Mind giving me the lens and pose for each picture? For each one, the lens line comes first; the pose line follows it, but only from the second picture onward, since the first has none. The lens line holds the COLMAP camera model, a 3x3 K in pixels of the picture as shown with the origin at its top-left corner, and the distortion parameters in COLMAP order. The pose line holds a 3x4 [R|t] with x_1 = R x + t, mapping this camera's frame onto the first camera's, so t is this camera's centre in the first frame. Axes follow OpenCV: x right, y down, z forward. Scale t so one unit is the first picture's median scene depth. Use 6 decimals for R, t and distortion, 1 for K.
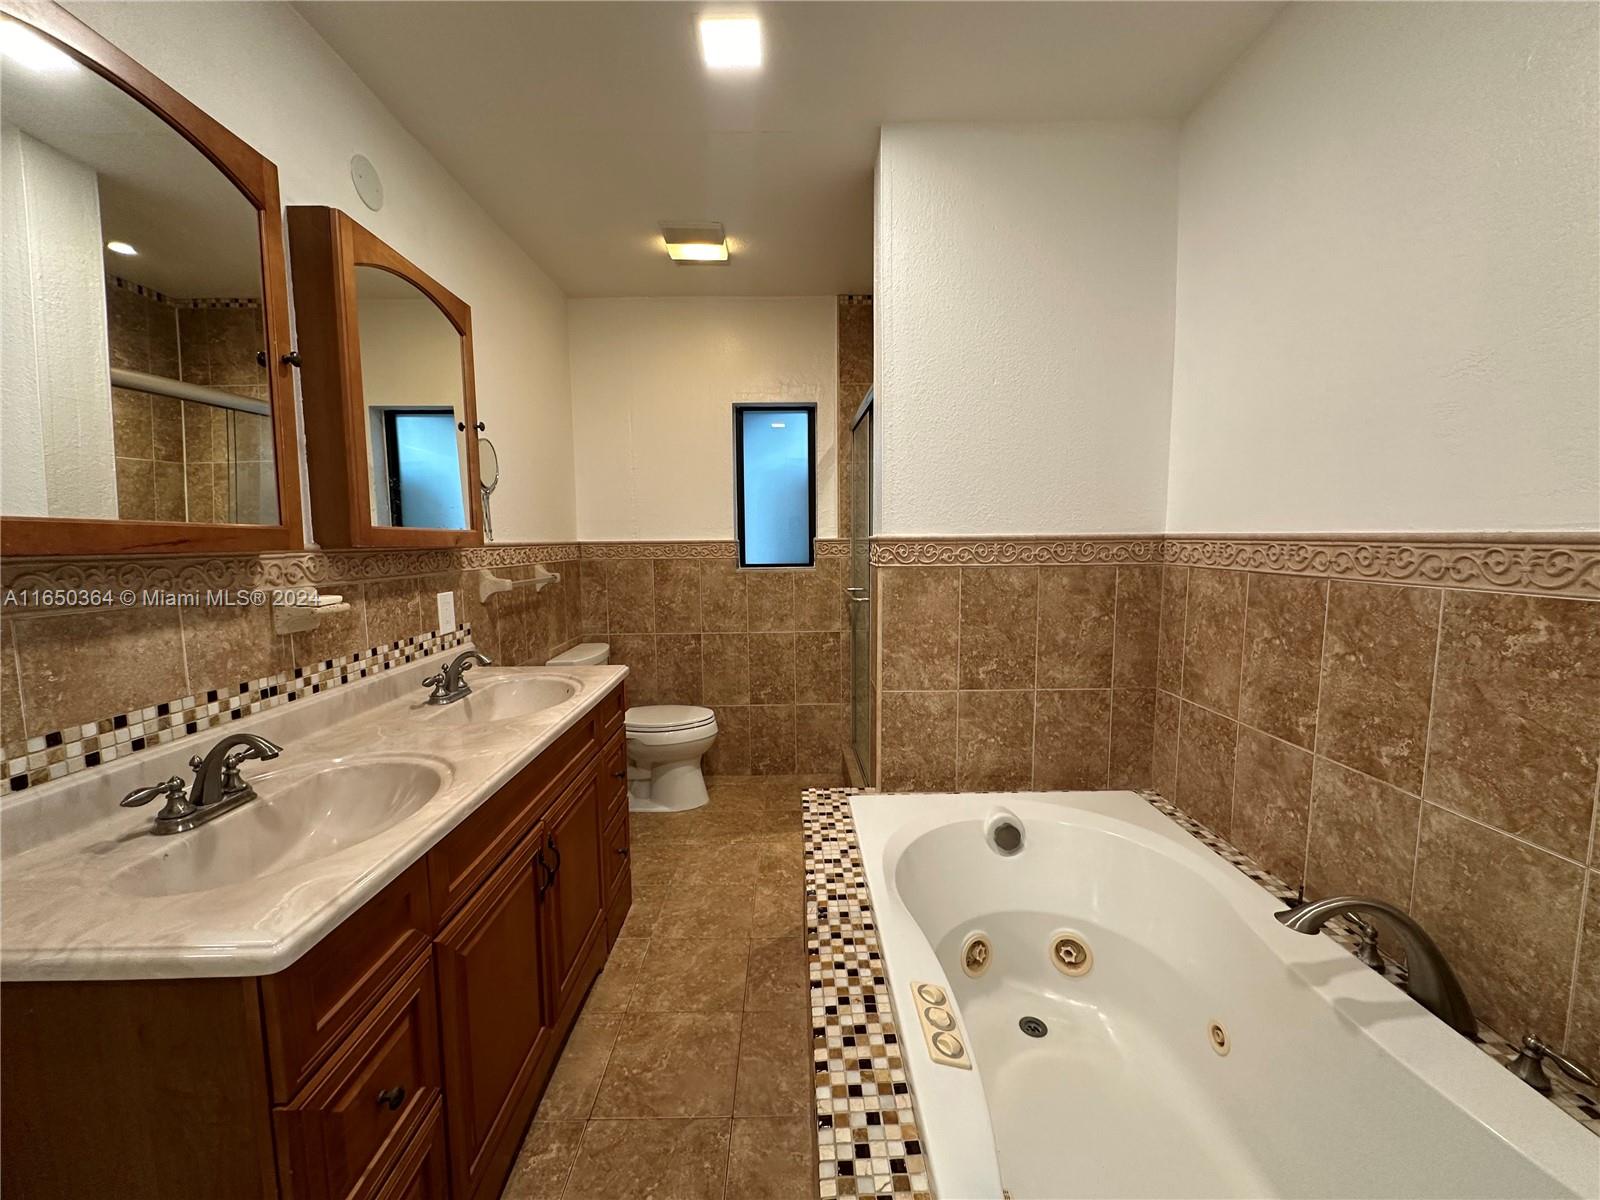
lens RADIAL K [[639.6, 0, 800.8], [0, 639.6, 599.3], [0, 0, 1]] dist [-0.001946, -0.000006]
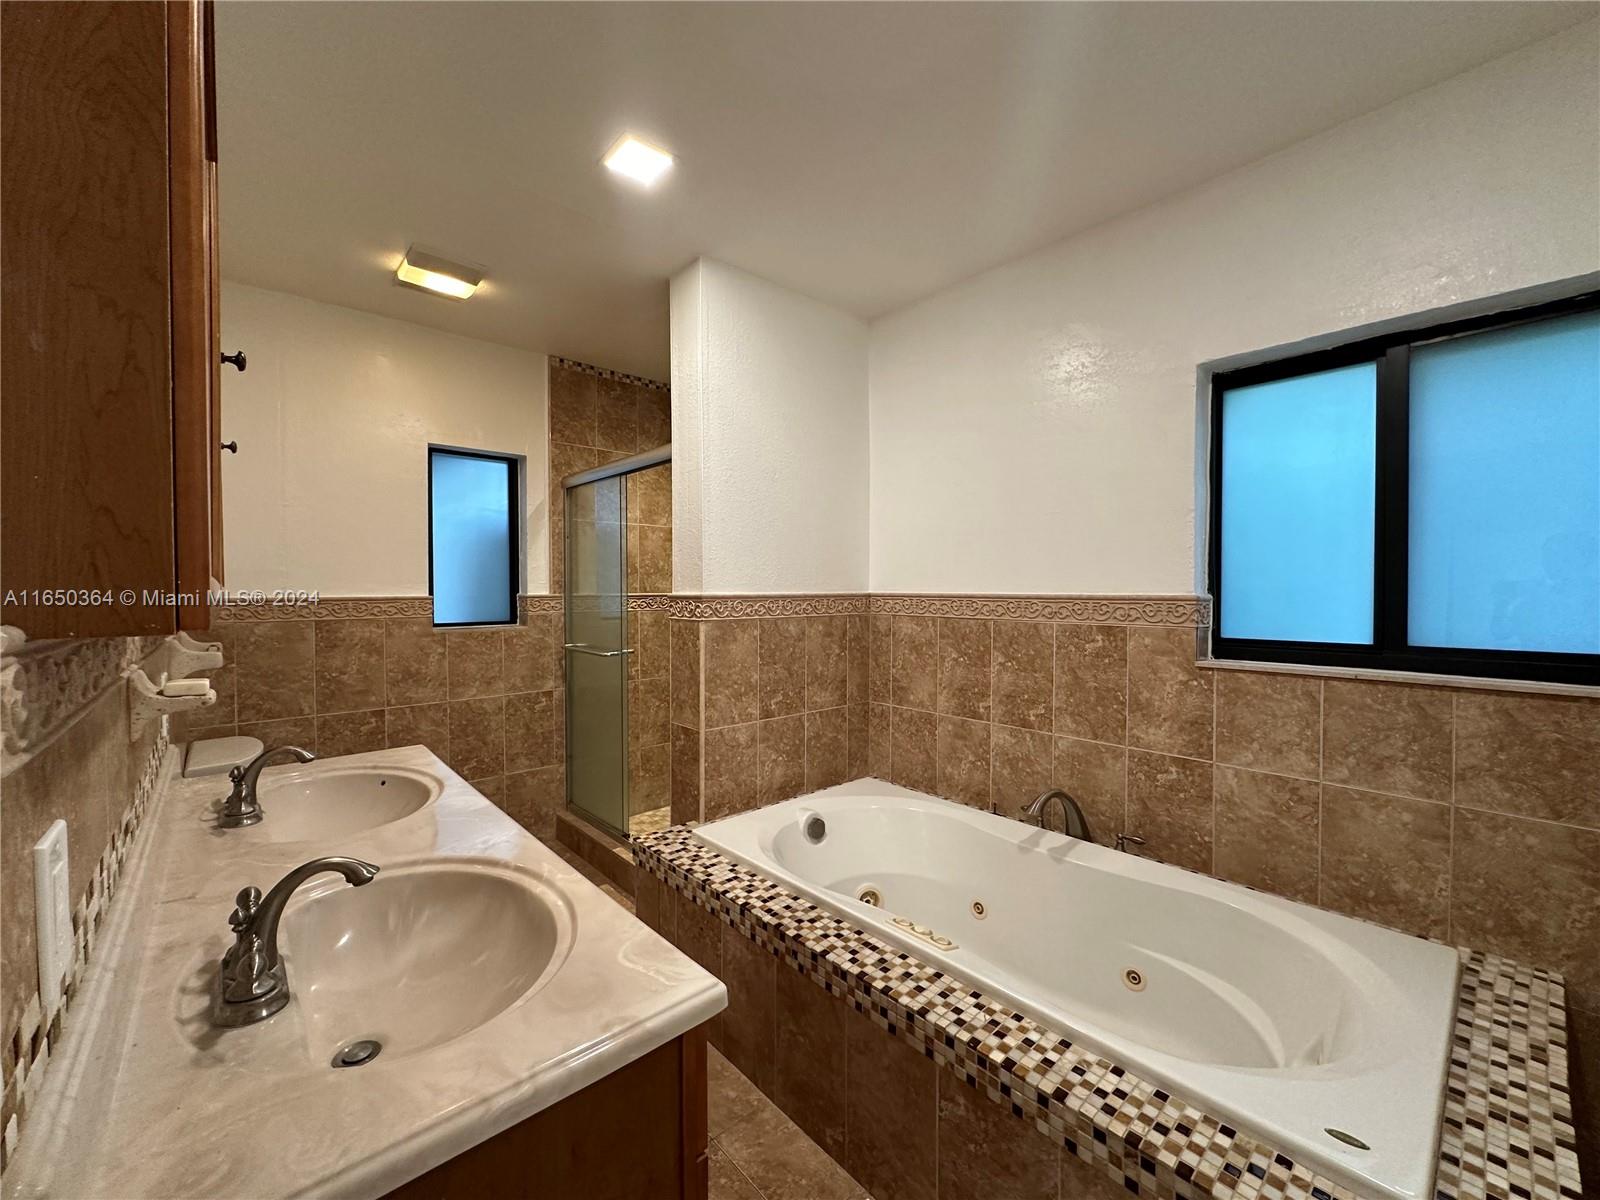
lens RADIAL K [[639.6, 0, 802.6], [0, 639.6, 599.7], [0, 0, 1]] dist [-0.001946, -0.000006]
pose [[0.752942, -0.004488, 0.658071, -0.513442], [0.059269, 0.996375, -0.061018, -0.008029], [-0.655412, 0.084946, 0.750479, 0.018434]]
